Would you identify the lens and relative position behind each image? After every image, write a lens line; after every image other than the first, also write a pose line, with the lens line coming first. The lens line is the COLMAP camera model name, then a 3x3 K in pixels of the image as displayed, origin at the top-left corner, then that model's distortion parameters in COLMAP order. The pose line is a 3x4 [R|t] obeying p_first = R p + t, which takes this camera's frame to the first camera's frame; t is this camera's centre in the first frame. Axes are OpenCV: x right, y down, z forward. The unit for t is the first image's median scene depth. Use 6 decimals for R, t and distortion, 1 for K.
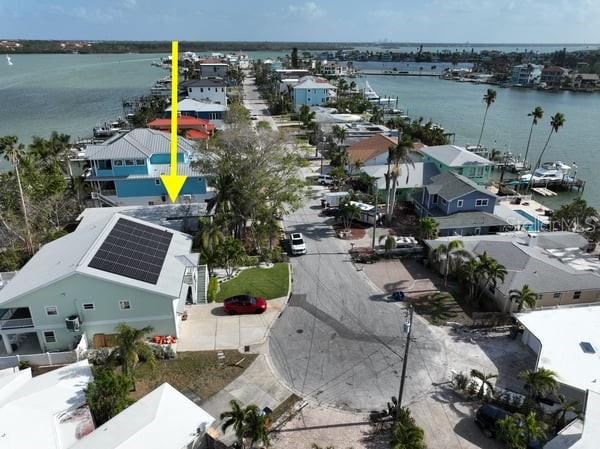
lens RADIAL K [[436.8, 0, 301.2], [0, 436.8, 220.3], [0, 0, 1]] dist [-0.001632, 0.041210]
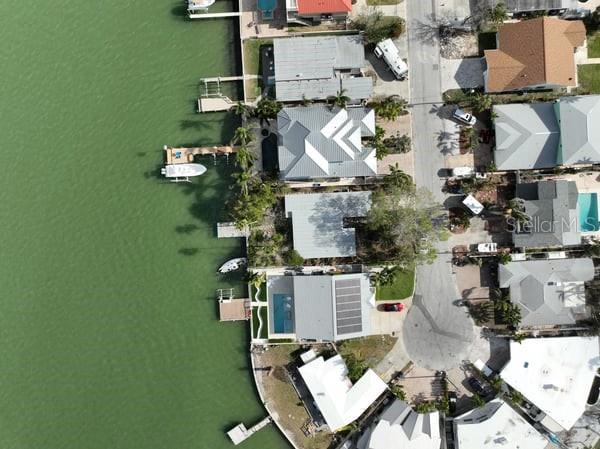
lens RADIAL K [[436.8, 0, 301.2], [0, 436.8, 220.3], [0, 0, 1]] dist [-0.001632, 0.041210]
pose [[0.995242, 0.095040, -0.021460, -0.616832], [-0.016148, 0.378104, 0.925622, -2.106329], [0.096085, -0.920872, 0.377839, 0.581090]]
